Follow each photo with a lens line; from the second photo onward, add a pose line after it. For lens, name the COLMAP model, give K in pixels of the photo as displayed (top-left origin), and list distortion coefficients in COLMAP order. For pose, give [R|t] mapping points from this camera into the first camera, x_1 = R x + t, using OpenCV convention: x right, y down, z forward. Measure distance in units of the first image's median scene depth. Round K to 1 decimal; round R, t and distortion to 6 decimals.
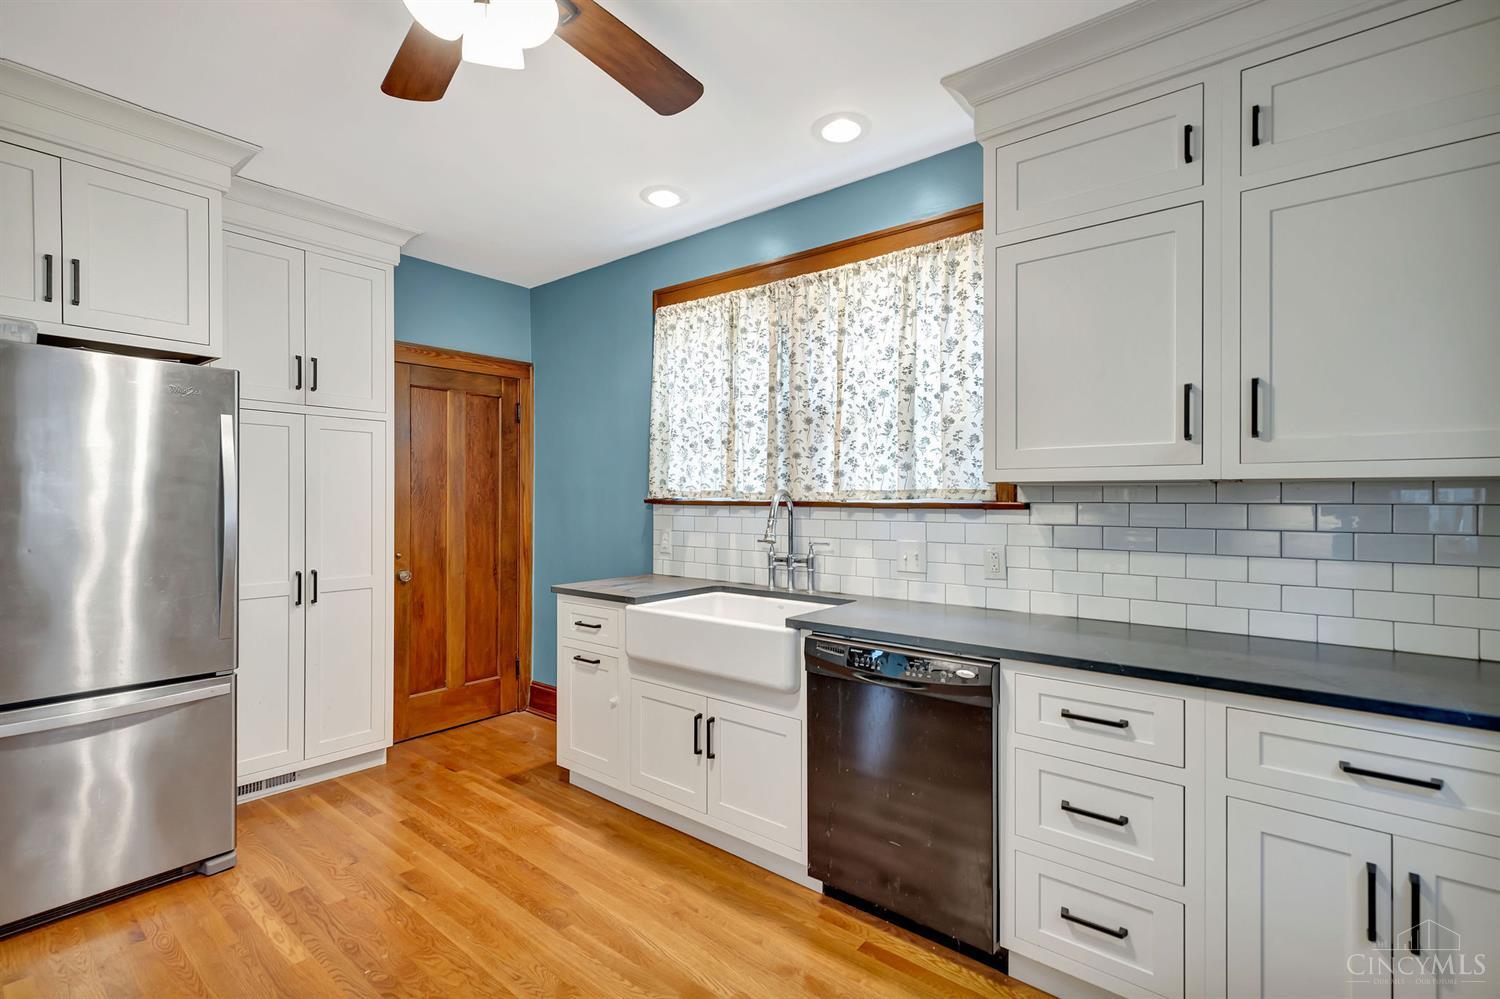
lens RADIAL K [[690.3, 0, 750.0], [0, 690.3, 499.5], [0, 0, 1]] dist [0.005612, 0.000282]
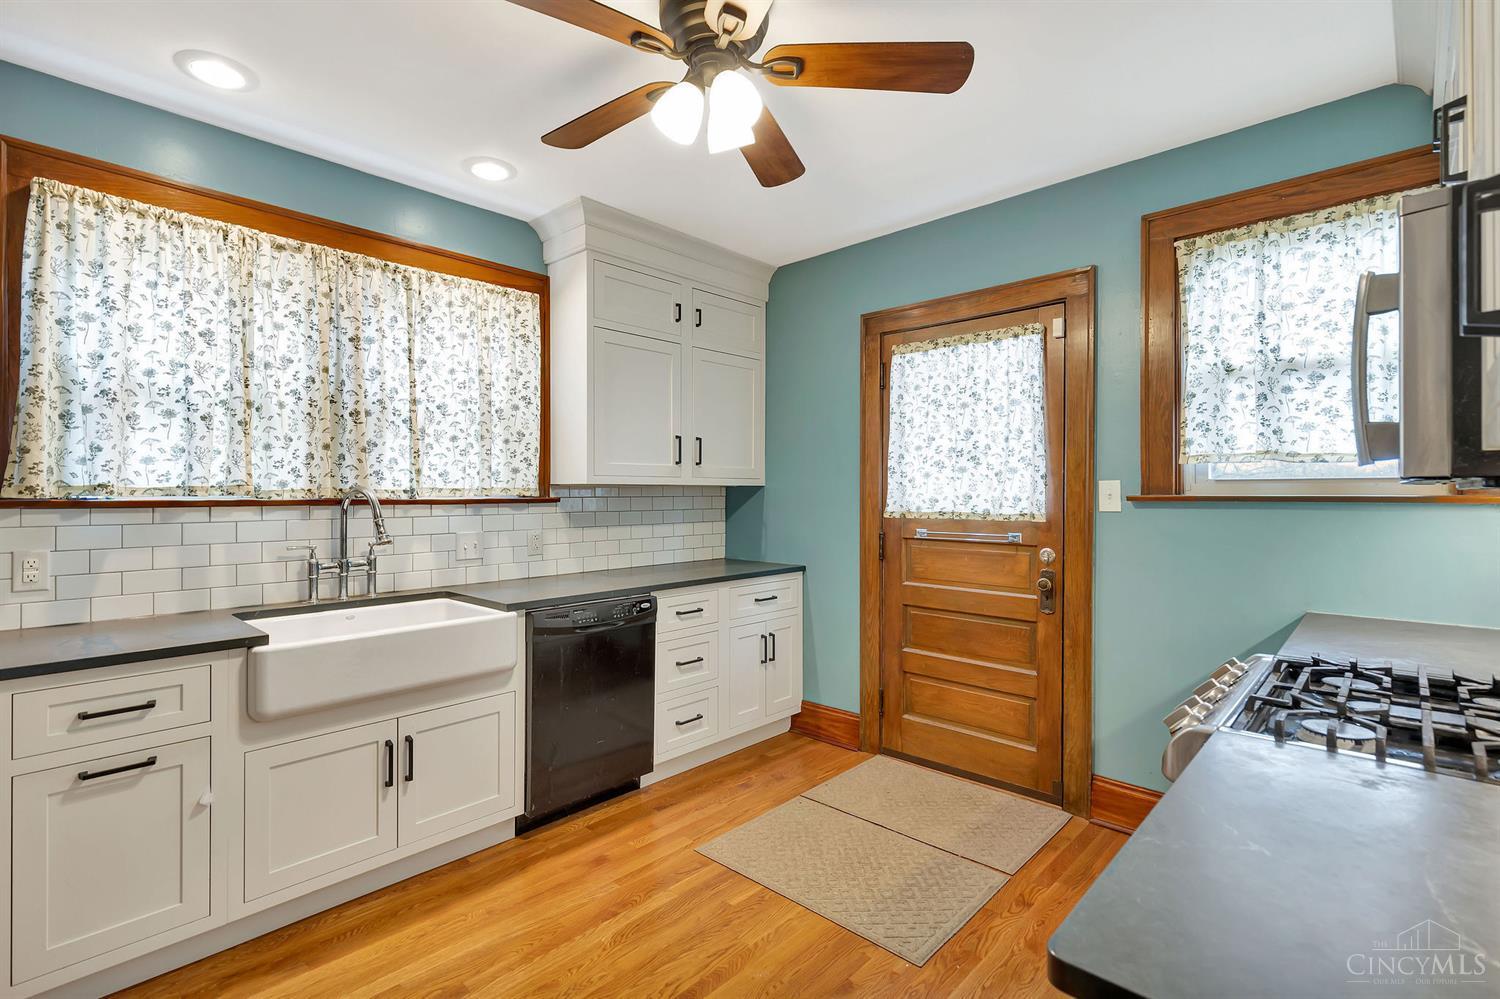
lens RADIAL K [[689.1, 0, 750.5], [0, 689.1, 491.2], [0, 0, 1]] dist [0.001735, 0.000151]
pose [[0.069433, 0.000411, 0.997587, -0.750414], [0.005909, 0.999982, -0.000823, -0.003965], [-0.997569, 0.005951, 0.069429, 0.386432]]
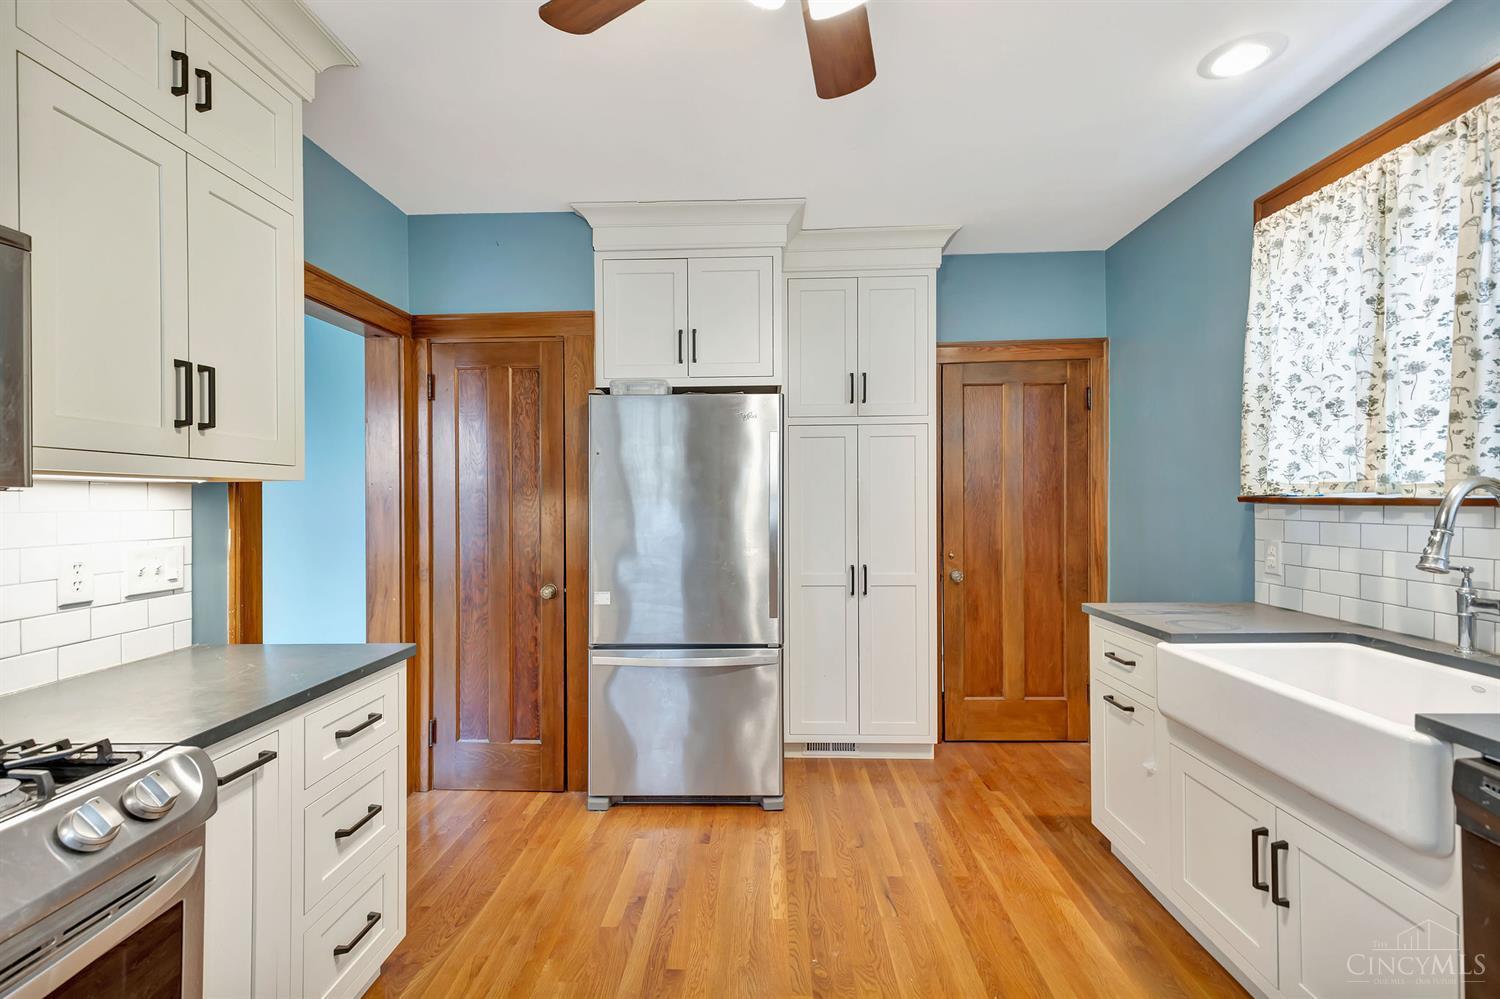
lens RADIAL K [[684.8, 0, 744.1], [0, 684.8, 503.2], [0, 0, 1]] dist [0.007597, -0.000780]
pose [[0.603320, -0.005593, -0.797480, 0.120659], [0.012169, 0.999924, 0.002193, -0.001369], [0.797406, -0.011028, 0.603342, 0.182249]]
